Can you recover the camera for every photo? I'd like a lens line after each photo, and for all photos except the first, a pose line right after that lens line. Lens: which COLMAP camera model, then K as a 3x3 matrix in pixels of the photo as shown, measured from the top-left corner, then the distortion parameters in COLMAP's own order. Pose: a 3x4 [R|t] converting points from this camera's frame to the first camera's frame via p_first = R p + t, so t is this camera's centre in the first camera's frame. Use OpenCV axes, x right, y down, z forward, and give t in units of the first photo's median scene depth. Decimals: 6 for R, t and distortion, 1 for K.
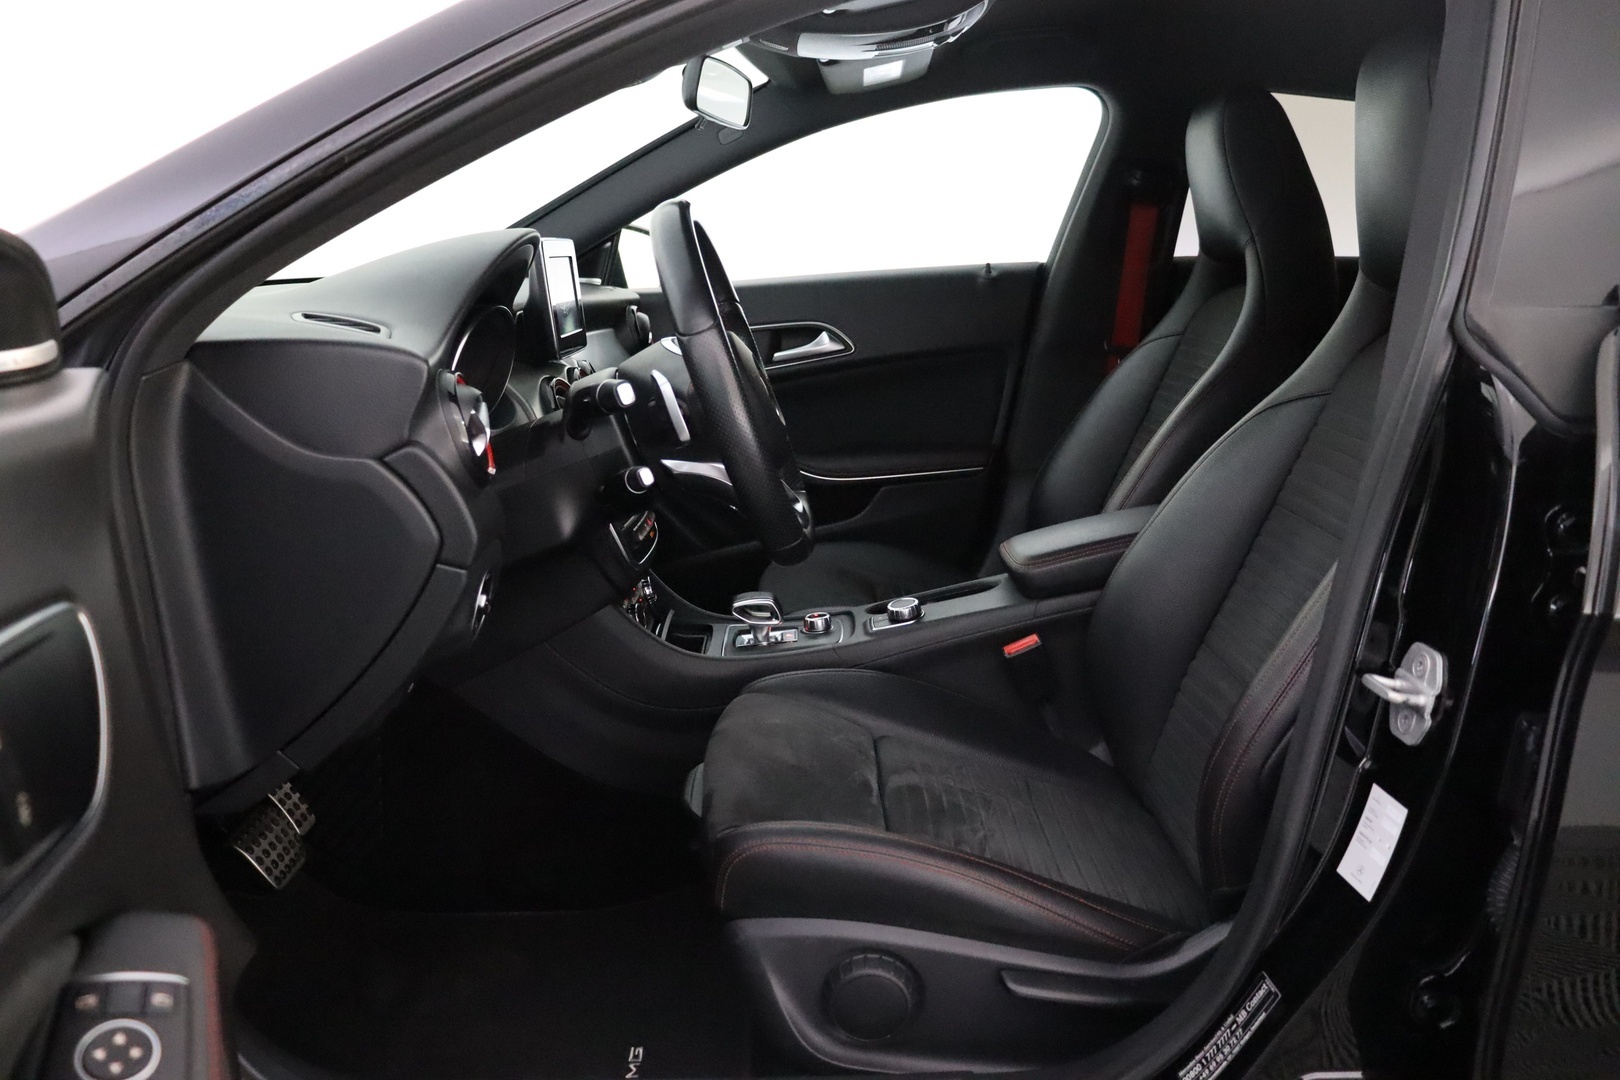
lens RADIAL K [[1353.3, 0, 810.0], [0, 1353.3, 540.0], [0, 0, 1]] dist [-0.146123, 0.001819]
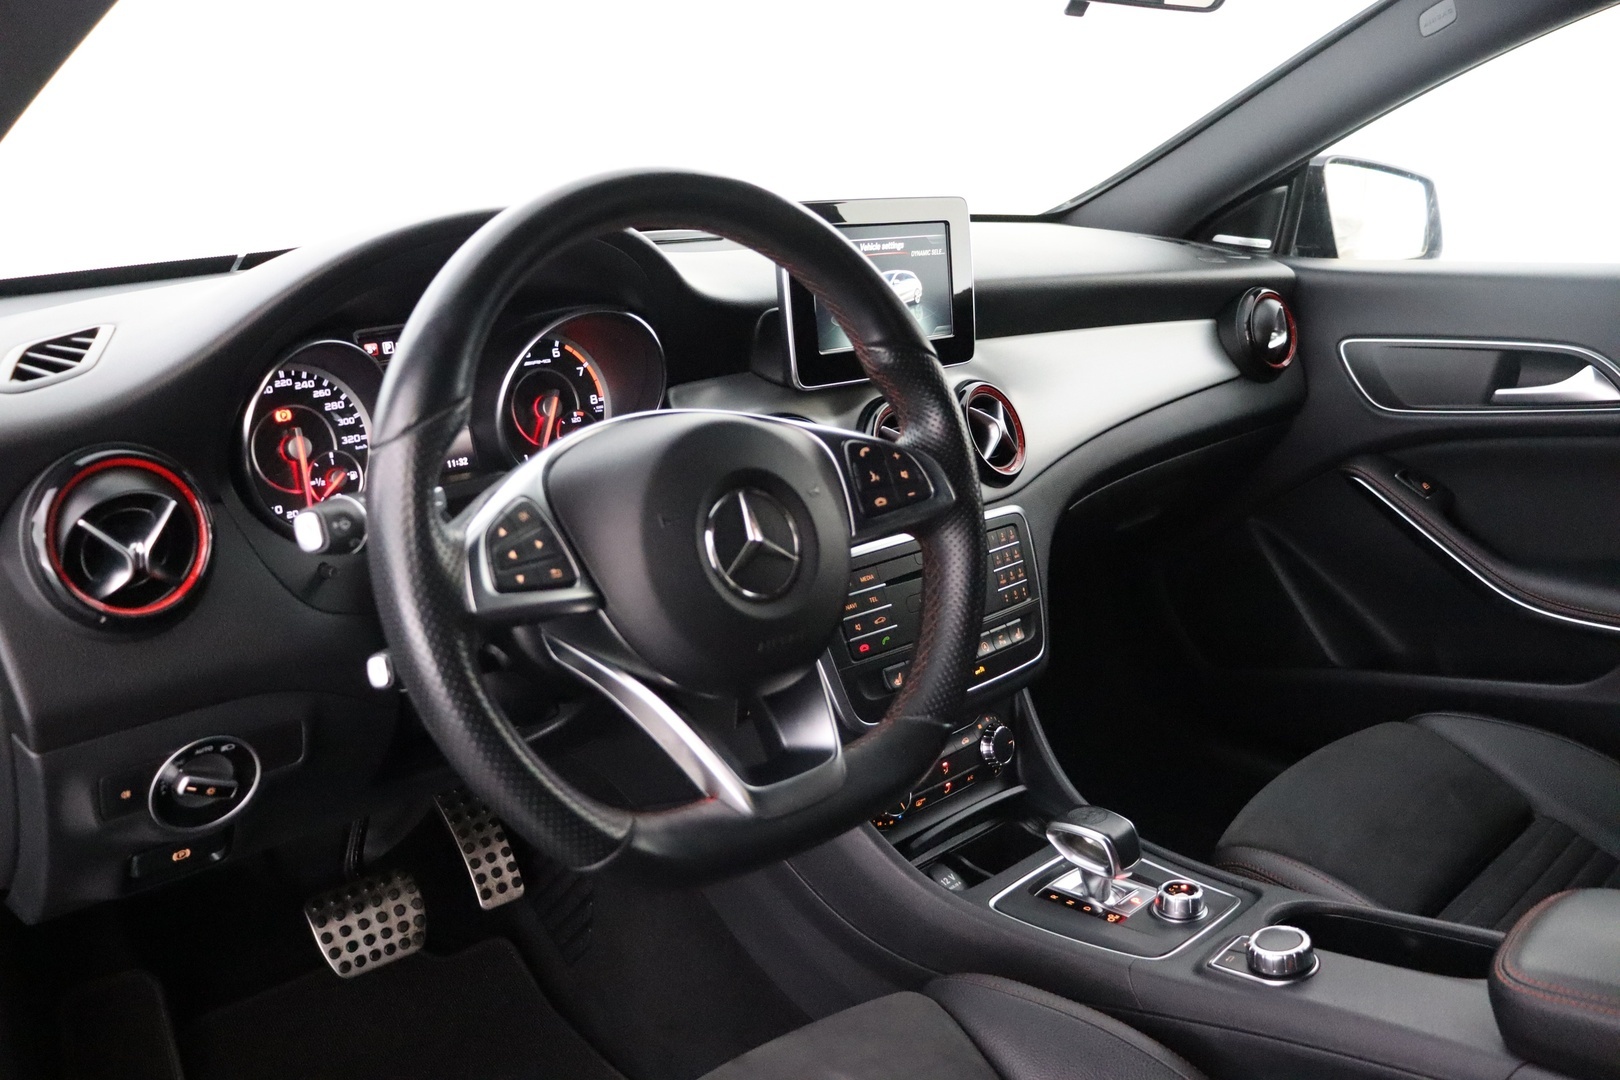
lens RADIAL K [[1353.3, 0, 810.0], [0, 1353.3, 540.0], [0, 0, 1]] dist [-0.146123, 0.001819]
pose [[0.683643, 0.223909, -0.694620, 0.185845], [-0.168231, 0.974490, 0.148552, -0.105877], [0.710163, 0.015301, 0.703871, 0.358288]]
